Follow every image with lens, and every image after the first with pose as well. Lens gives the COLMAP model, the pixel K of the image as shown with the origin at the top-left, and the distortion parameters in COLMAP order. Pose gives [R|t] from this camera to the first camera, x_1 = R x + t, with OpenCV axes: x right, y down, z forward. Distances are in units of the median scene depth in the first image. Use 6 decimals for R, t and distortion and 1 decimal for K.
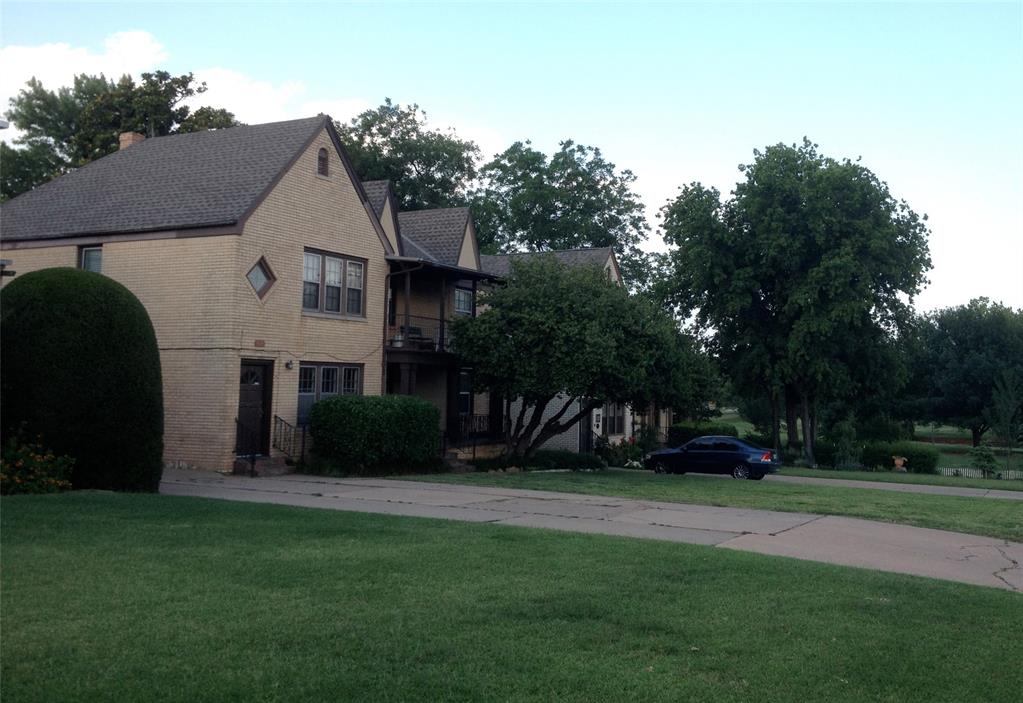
lens RADIAL K [[1051.2, 0, 511.2], [0, 1051.2, 302.9], [0, 0, 1]] dist [0.007441, 0.006003]
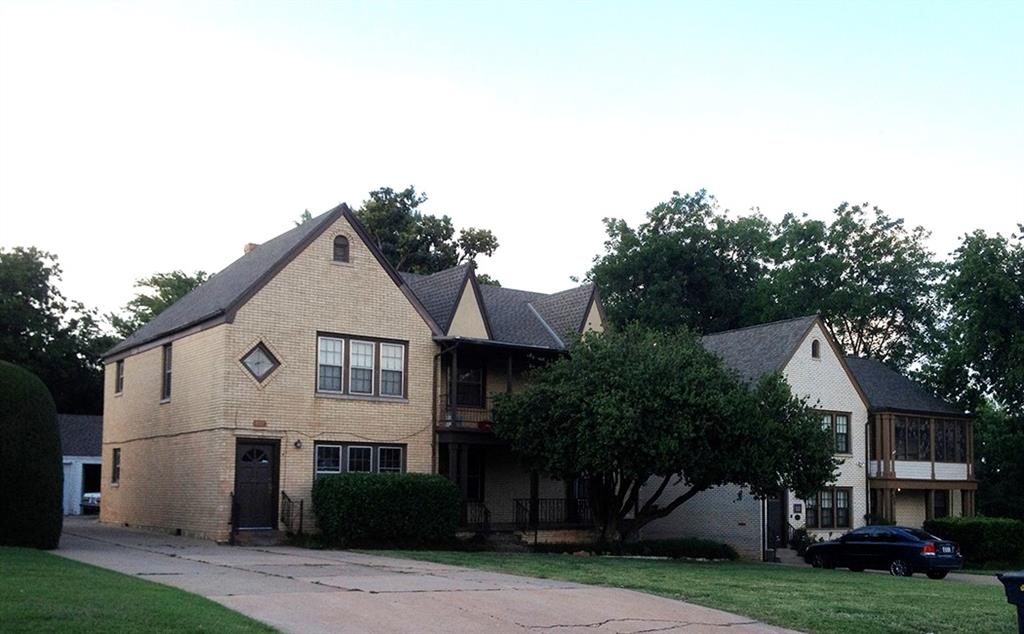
lens RADIAL K [[1064.5, 0, 512.9], [0, 1064.5, 441.4], [0, 0, 1]] dist [0.049315, -0.004218]
pose [[0.883448, -0.032279, -0.467416, 0.453803], [0.042342, 0.999042, 0.011036, 0.050734], [0.466612, -0.029541, 0.883969, 0.145851]]
